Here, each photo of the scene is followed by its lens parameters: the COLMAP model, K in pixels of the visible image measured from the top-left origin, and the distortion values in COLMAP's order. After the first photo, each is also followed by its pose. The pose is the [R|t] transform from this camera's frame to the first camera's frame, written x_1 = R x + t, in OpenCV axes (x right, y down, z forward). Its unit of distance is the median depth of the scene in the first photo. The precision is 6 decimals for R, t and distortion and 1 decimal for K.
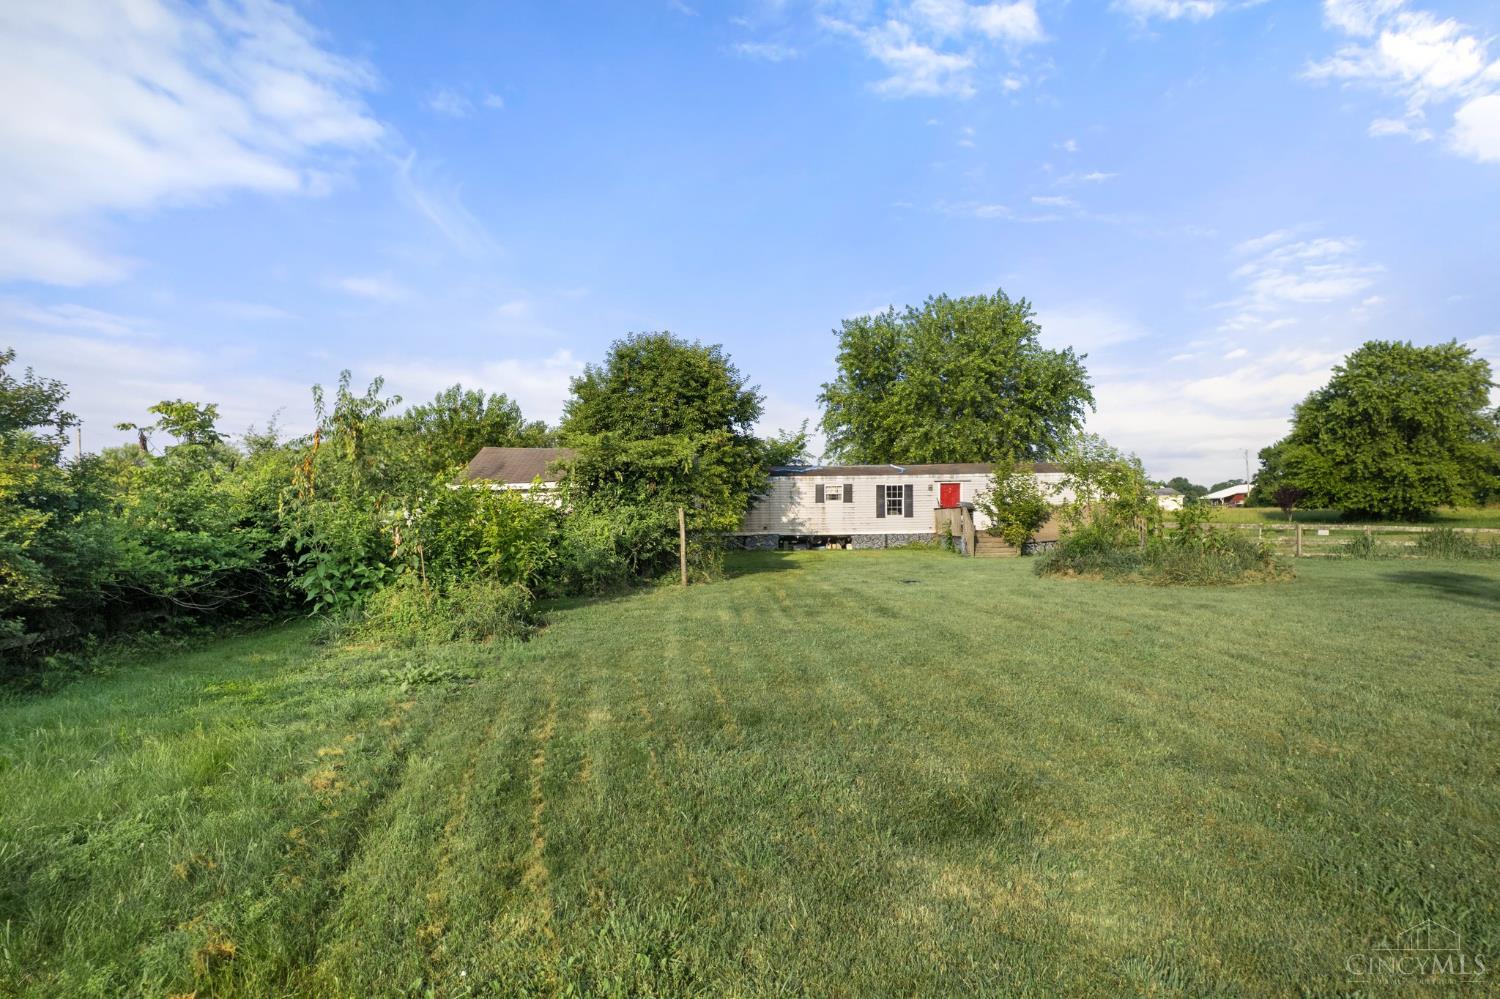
lens RADIAL K [[881.2, 0, 779.4], [0, 881.2, 531.0], [0, 0, 1]] dist [0.001225, 0.001346]
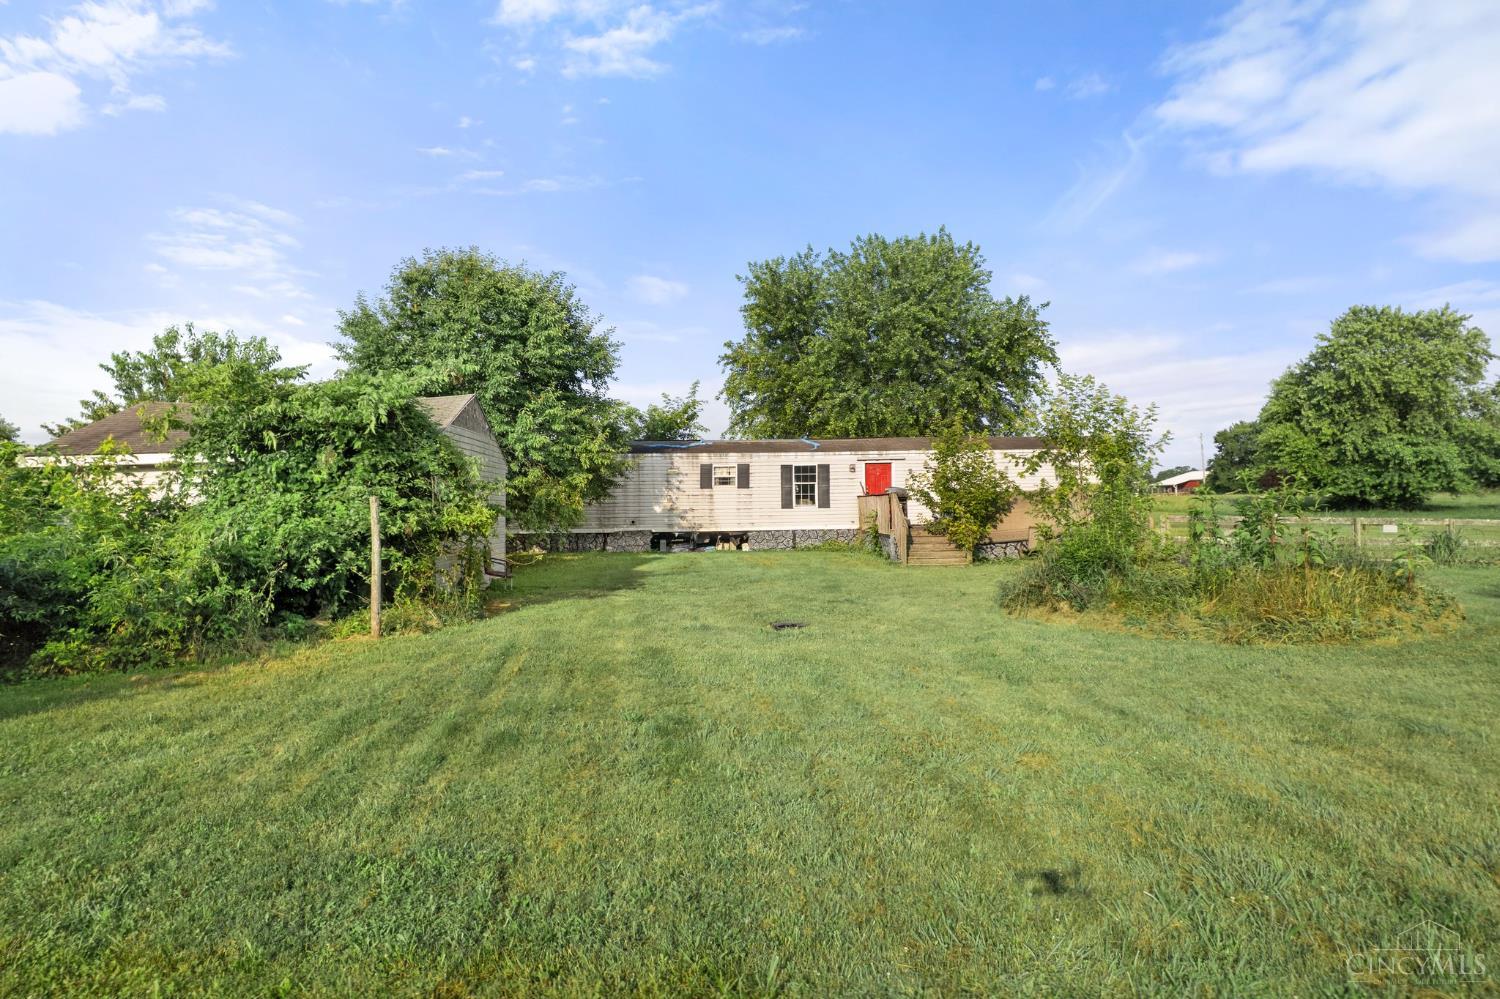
lens RADIAL K [[934.6, 0, 752.1], [0, 934.6, 473.3], [0, 0, 1]] dist [0.002274, -0.001472]
pose [[0.999124, 0.000766, 0.041832, 0.046804], [0.001301, 0.998780, -0.049359, -0.004980], [-0.041819, 0.049370, 0.997905, 0.182036]]
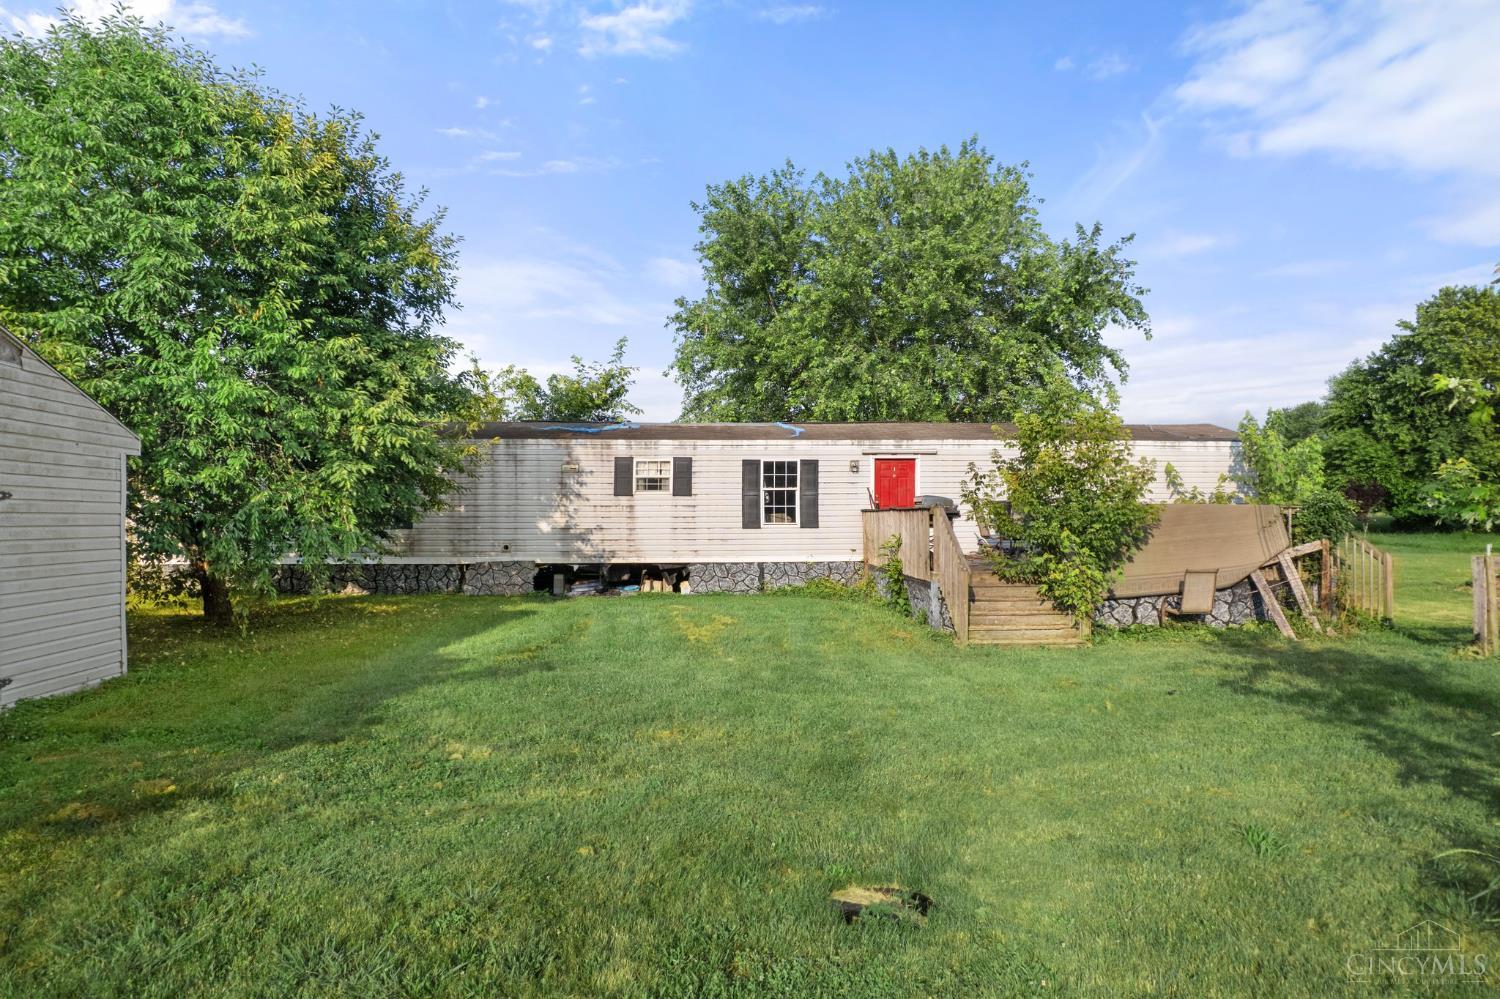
lens RADIAL K [[976.7, 0, 750.0], [0, 976.7, 499.5], [0, 0, 1]] dist [0.000947, 0.000375]
pose [[0.997990, 0.010860, 0.062427, 0.073617], [-0.008842, 0.999432, -0.032514, -0.012053], [-0.062745, 0.031897, 0.997520, 0.425916]]
